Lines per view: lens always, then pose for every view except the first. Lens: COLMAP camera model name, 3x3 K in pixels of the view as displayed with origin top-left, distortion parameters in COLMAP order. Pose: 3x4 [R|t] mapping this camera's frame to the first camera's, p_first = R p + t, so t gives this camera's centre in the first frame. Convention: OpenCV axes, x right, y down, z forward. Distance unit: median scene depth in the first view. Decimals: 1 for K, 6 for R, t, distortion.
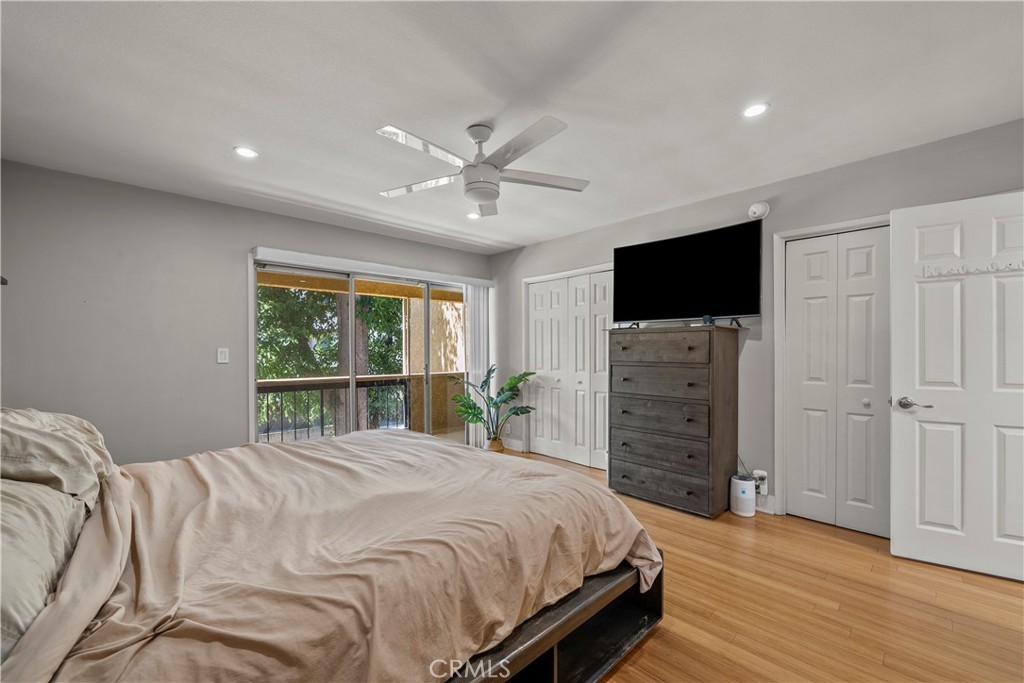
lens RADIAL K [[407.6, 0, 498.3], [0, 407.6, 355.2], [0, 0, 1]] dist [-0.000298, 0.000548]
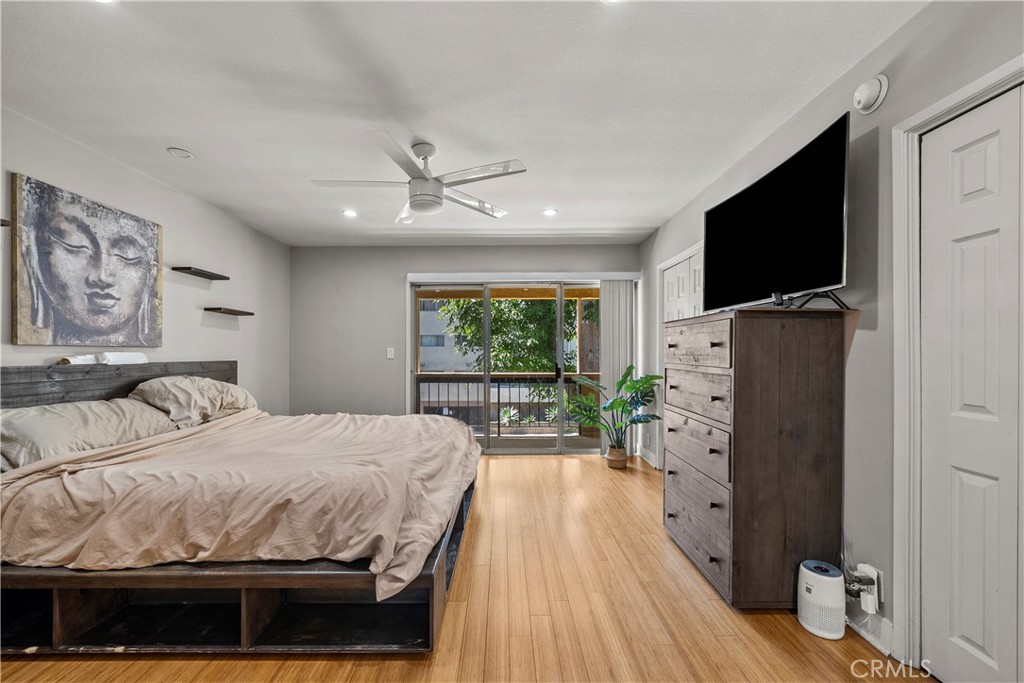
lens RADIAL K [[407.6, 0, 513.3], [0, 407.6, 354.6], [0, 0, 1]] dist [-0.000298, 0.000548]
pose [[0.738683, 0.006623, -0.674021, 0.661024], [-0.008836, 0.999961, 0.000143, 0.001197], [0.673995, 0.005850, 0.738712, 0.271484]]
